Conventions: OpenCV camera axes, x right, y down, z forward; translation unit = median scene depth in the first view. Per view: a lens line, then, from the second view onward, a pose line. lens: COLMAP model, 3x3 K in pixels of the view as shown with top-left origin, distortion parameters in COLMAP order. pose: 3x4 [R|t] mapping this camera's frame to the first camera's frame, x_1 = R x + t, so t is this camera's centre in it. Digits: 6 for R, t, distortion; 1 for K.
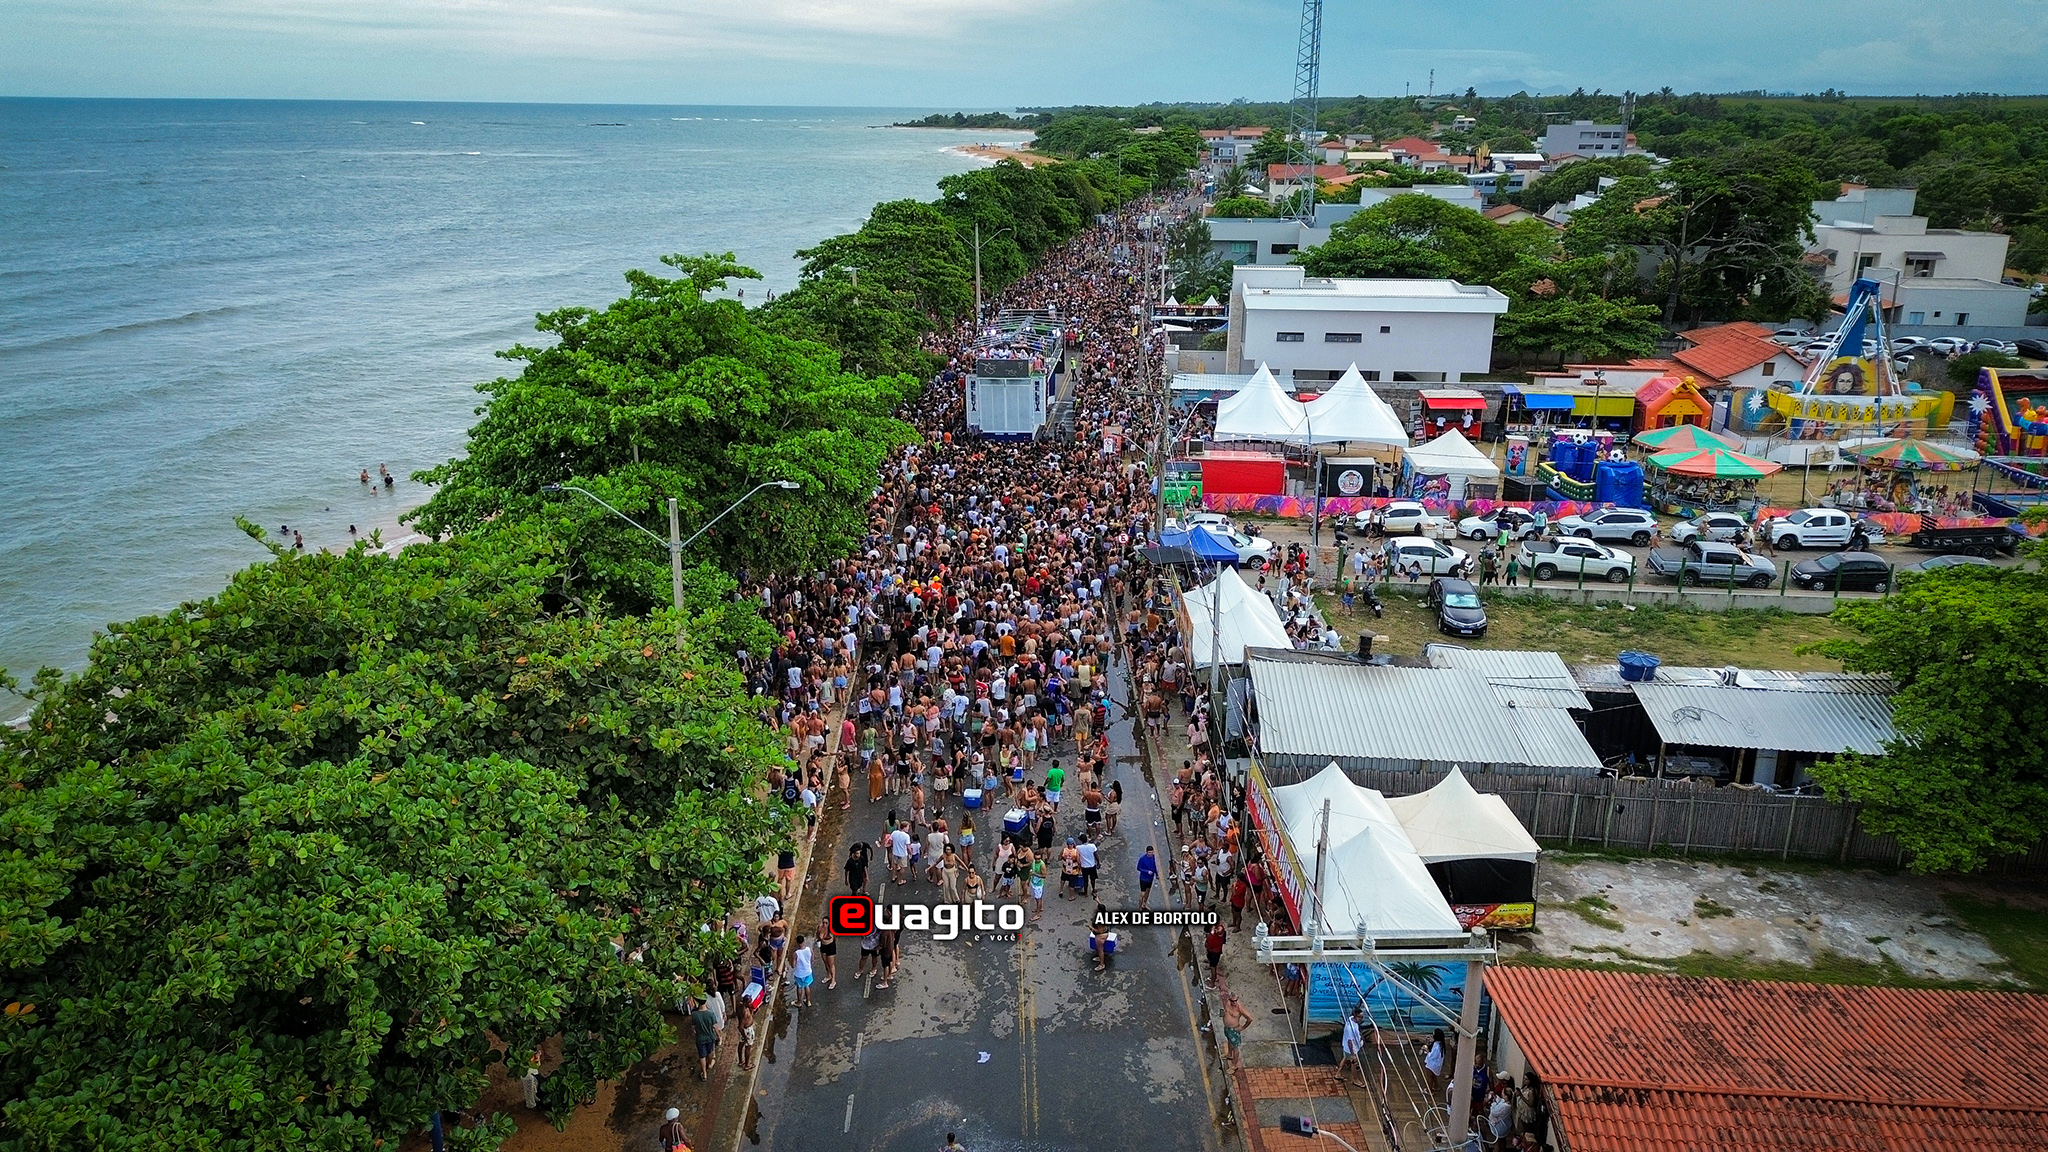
lens RADIAL K [[1449.0, 0, 1024.0], [0, 1449.0, 576.0], [0, 0, 1]] dist [0.059147, -0.067470]
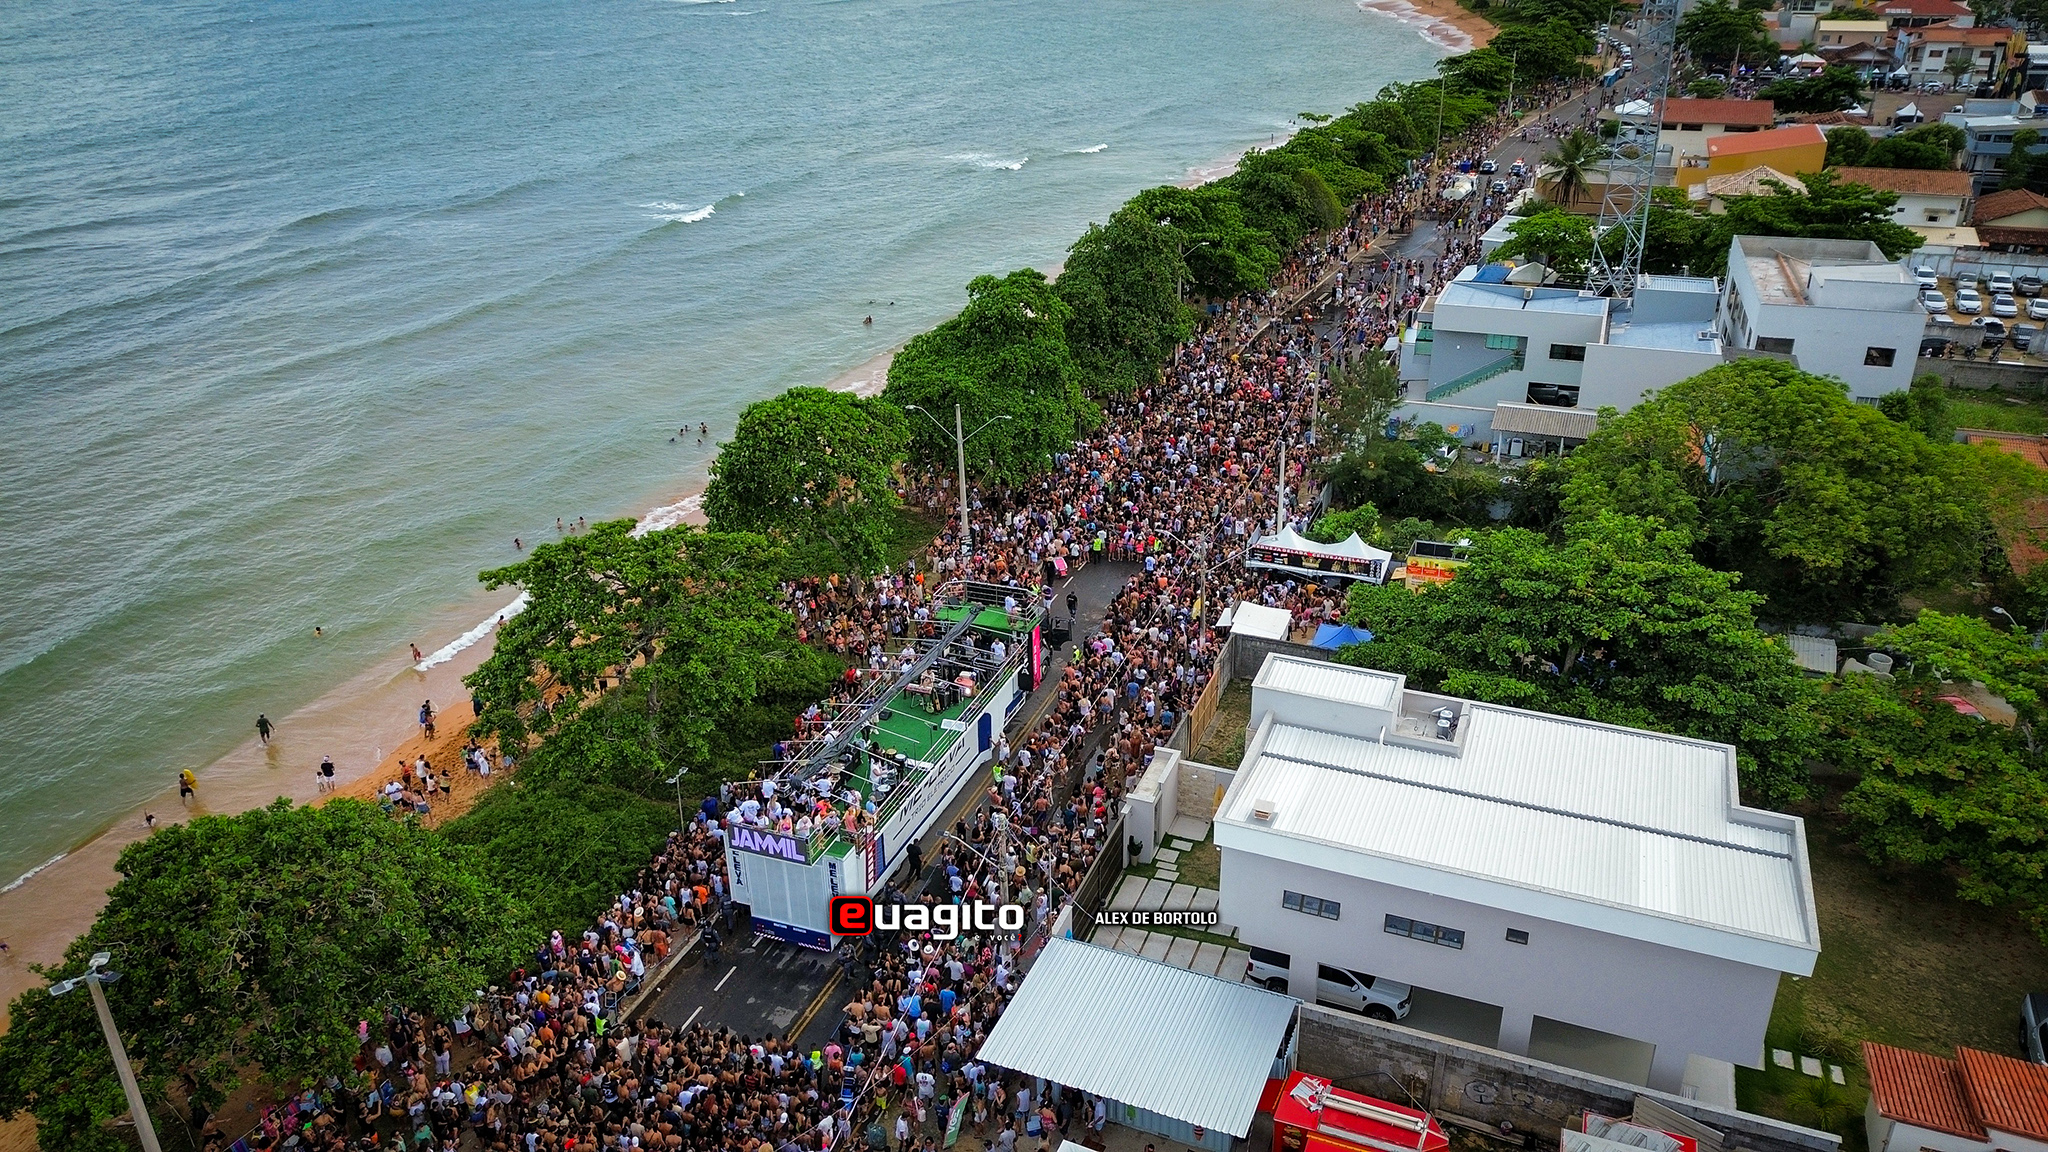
lens RADIAL K [[1449.0, 0, 1024.0], [0, 1449.0, 576.0], [0, 0, 1]] dist [0.059147, -0.067470]
pose [[0.960809, 0.099977, -0.258557, 0.470058], [-0.066422, 0.988559, 0.135422, -0.749935], [0.269138, -0.112941, 0.956457, 1.223609]]
